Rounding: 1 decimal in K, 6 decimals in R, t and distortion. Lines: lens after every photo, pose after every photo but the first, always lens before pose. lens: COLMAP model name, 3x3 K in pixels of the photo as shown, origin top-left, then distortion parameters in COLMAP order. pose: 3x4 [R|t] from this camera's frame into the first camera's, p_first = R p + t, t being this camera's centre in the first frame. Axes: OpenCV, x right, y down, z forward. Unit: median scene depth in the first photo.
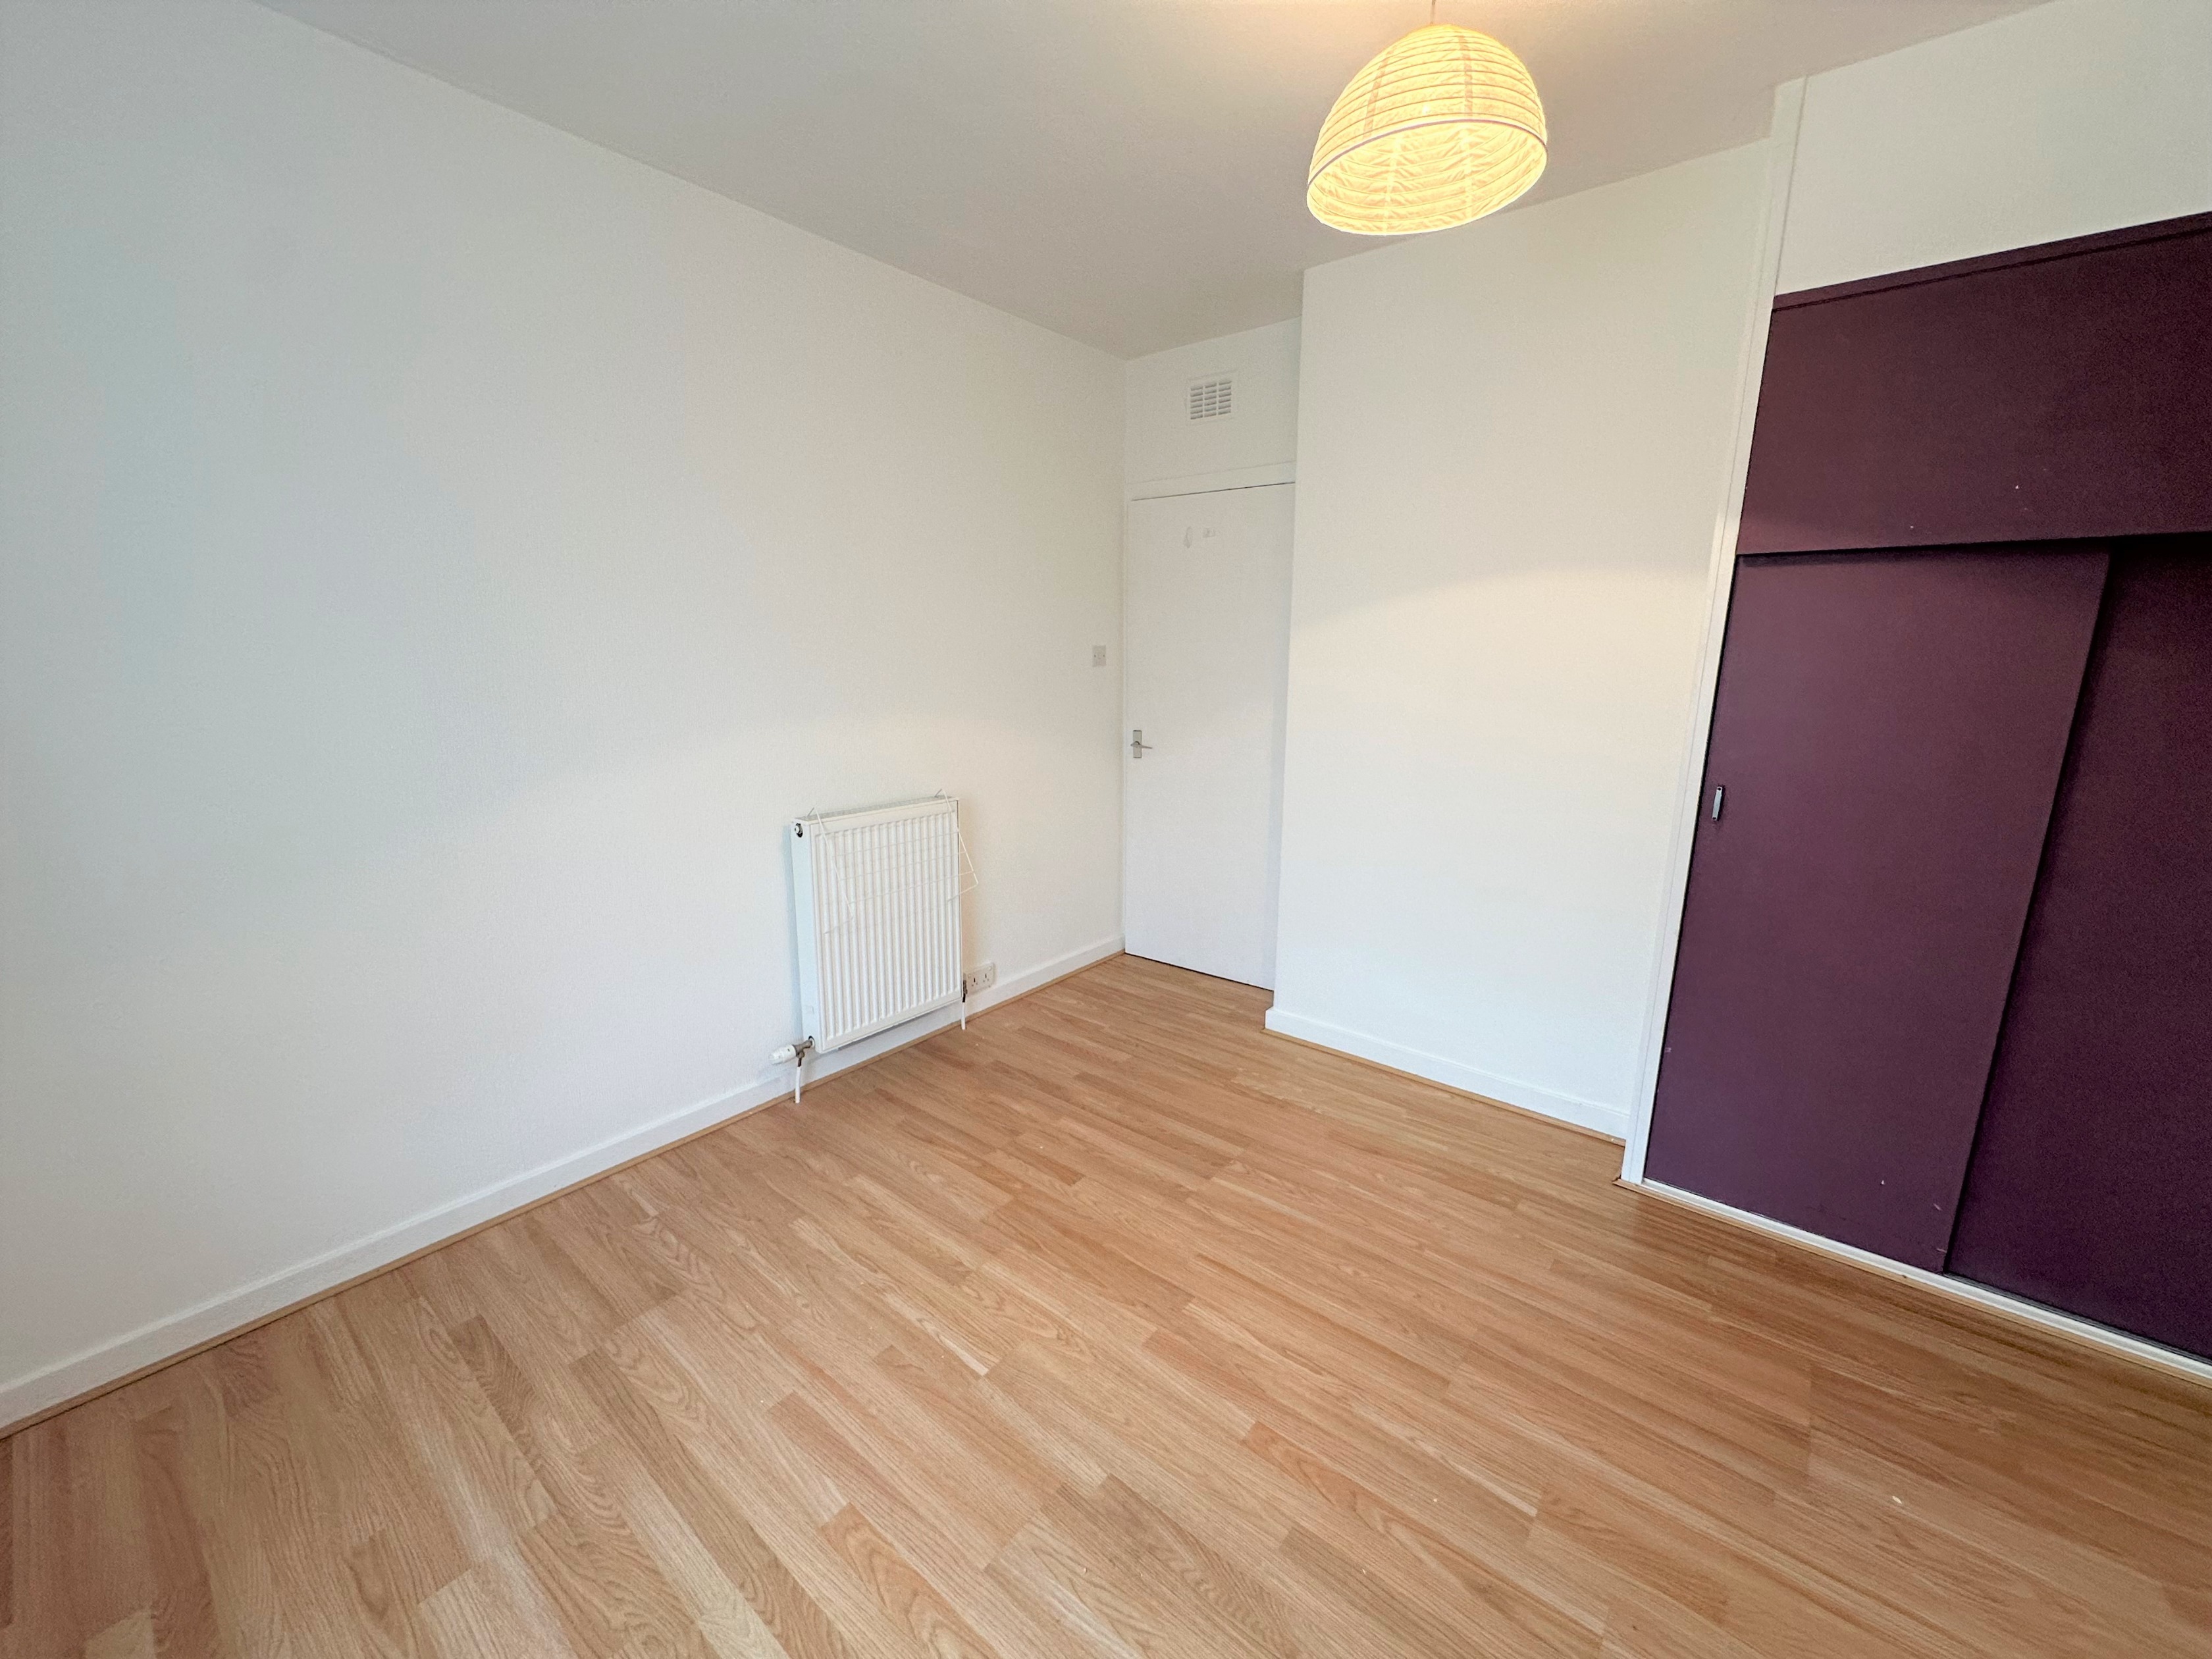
lens RADIAL K [[875.2, 0, 1123.6], [0, 875.2, 826.8], [0, 0, 1]] dist [-0.000814, -0.000048]
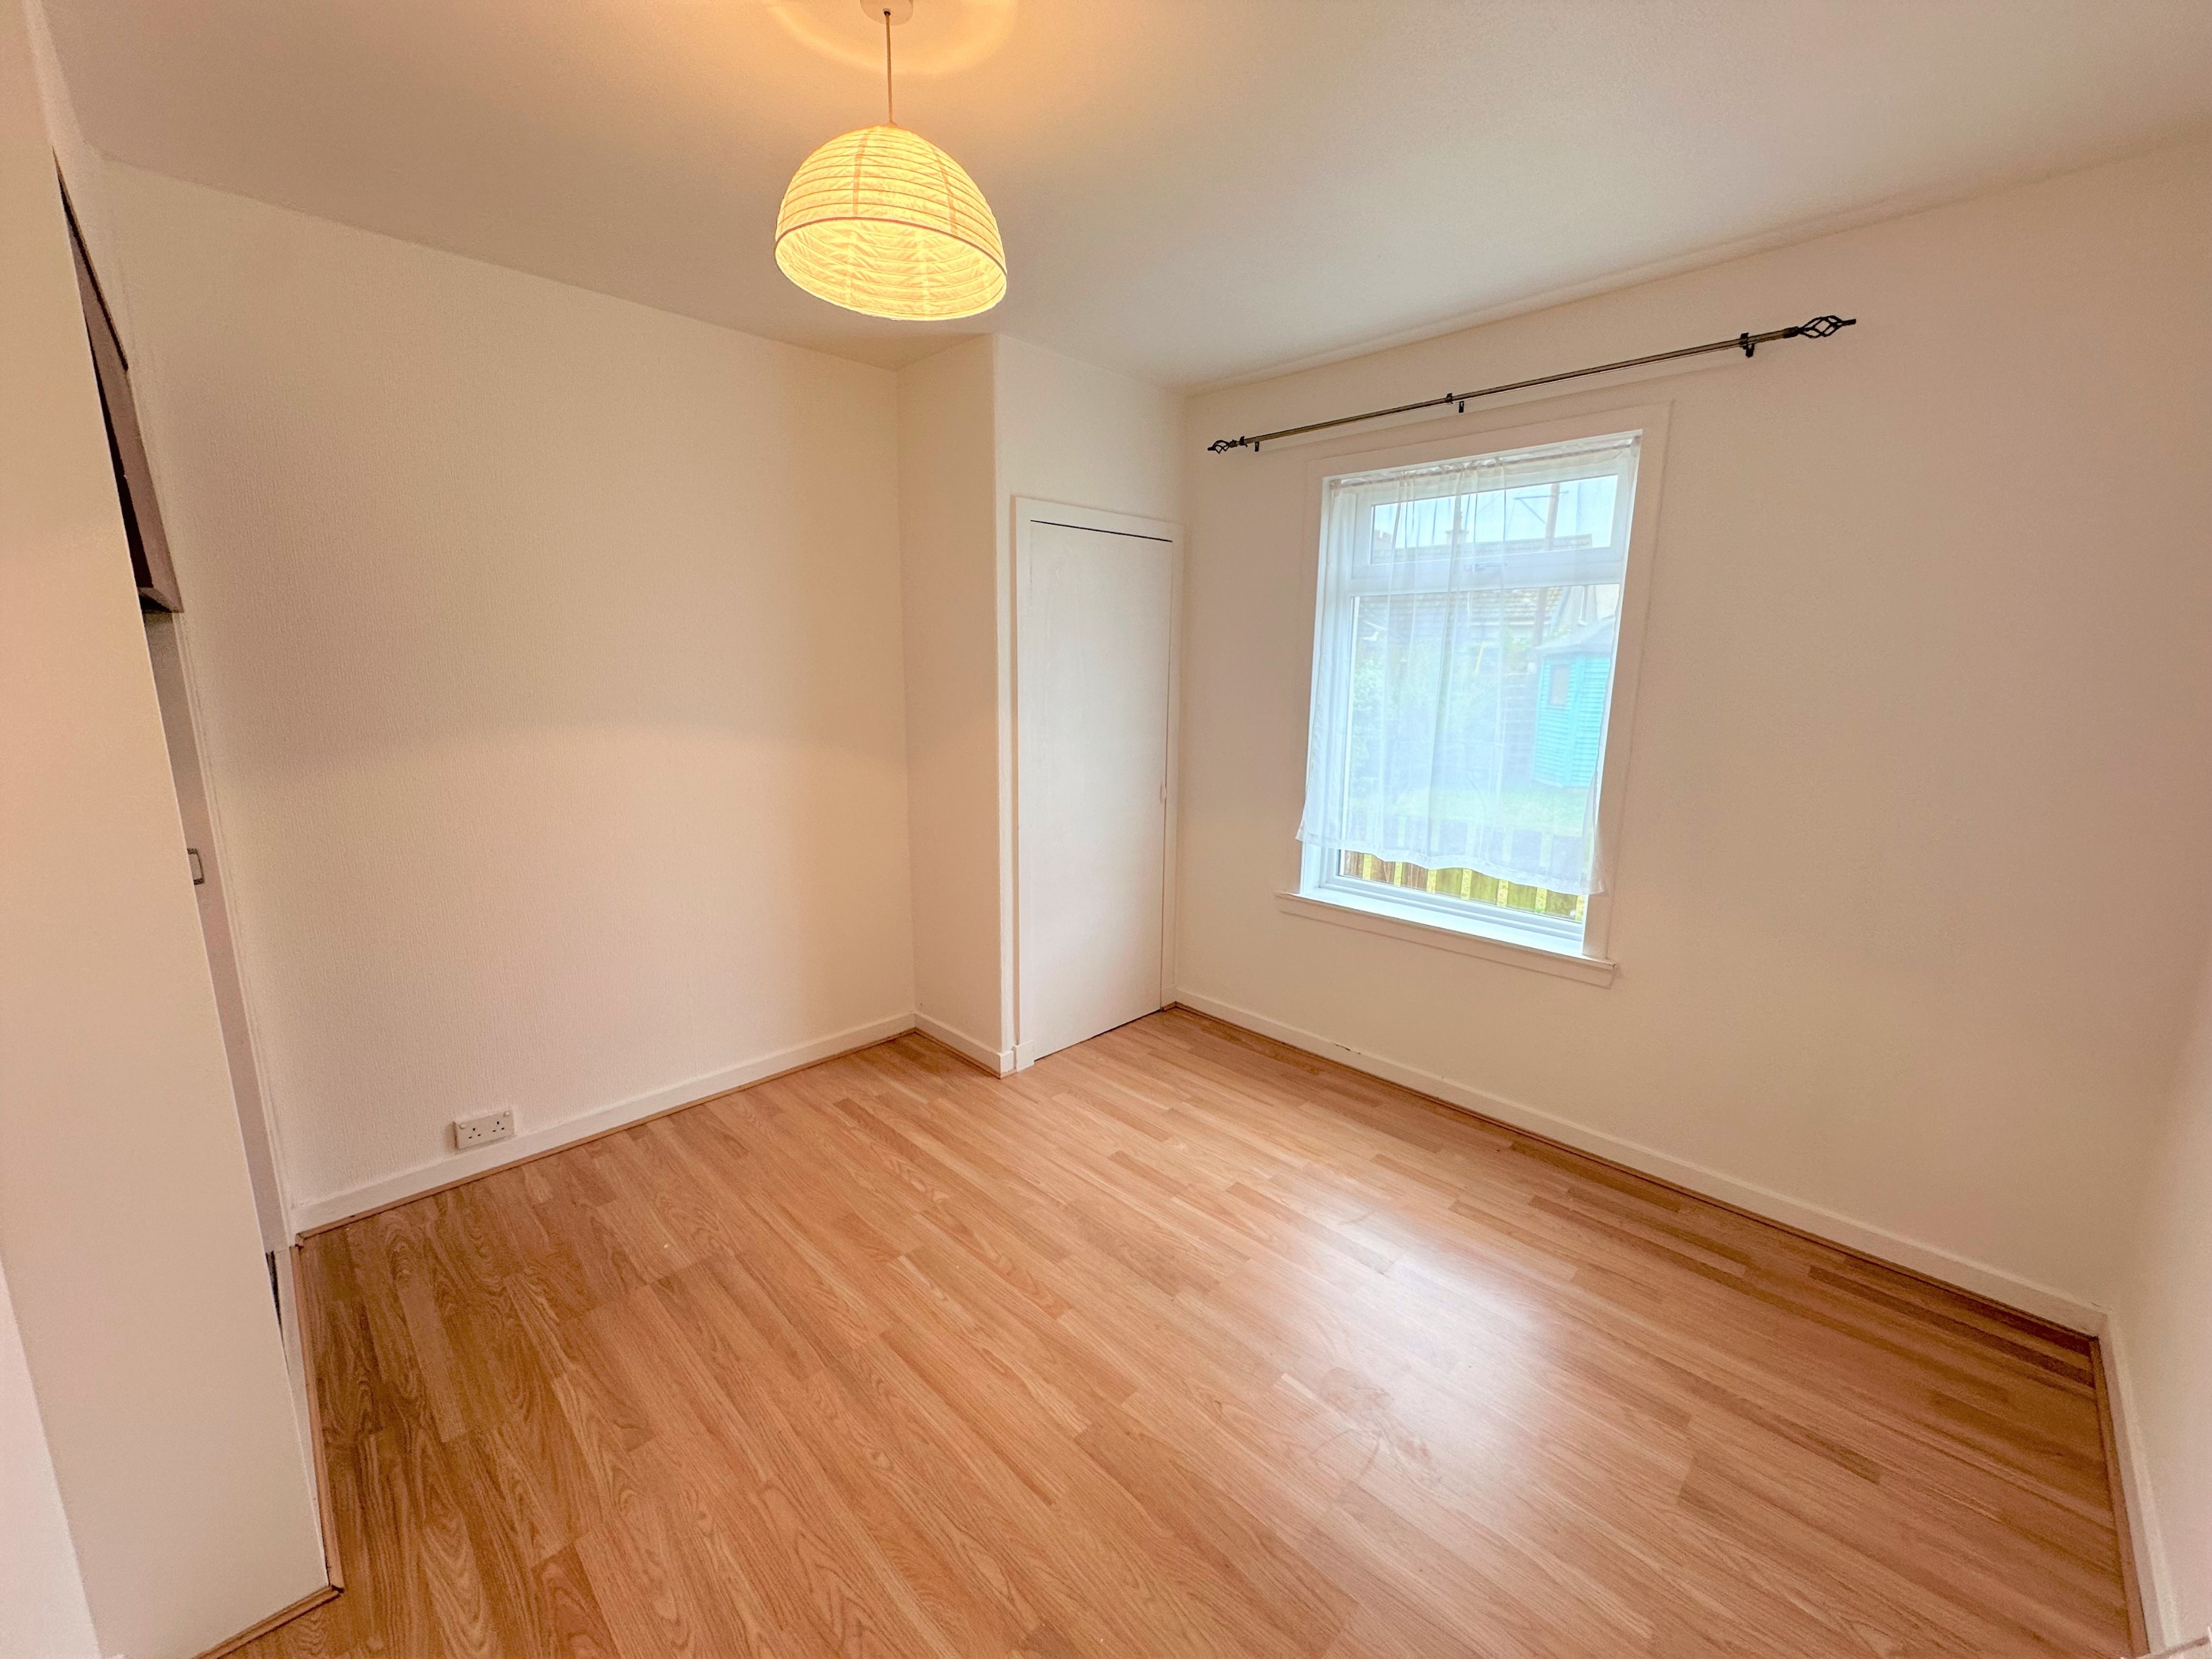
lens RADIAL K [[875.2, 0, 1123.6], [0, 875.2, 826.8], [0, 0, 1]] dist [-0.000814, -0.000048]
pose [[-0.995159, -0.029289, 0.093817, -0.039479], [0.009040, 0.923238, 0.384123, -0.418704], [-0.097866, 0.383111, -0.918503, 1.694025]]
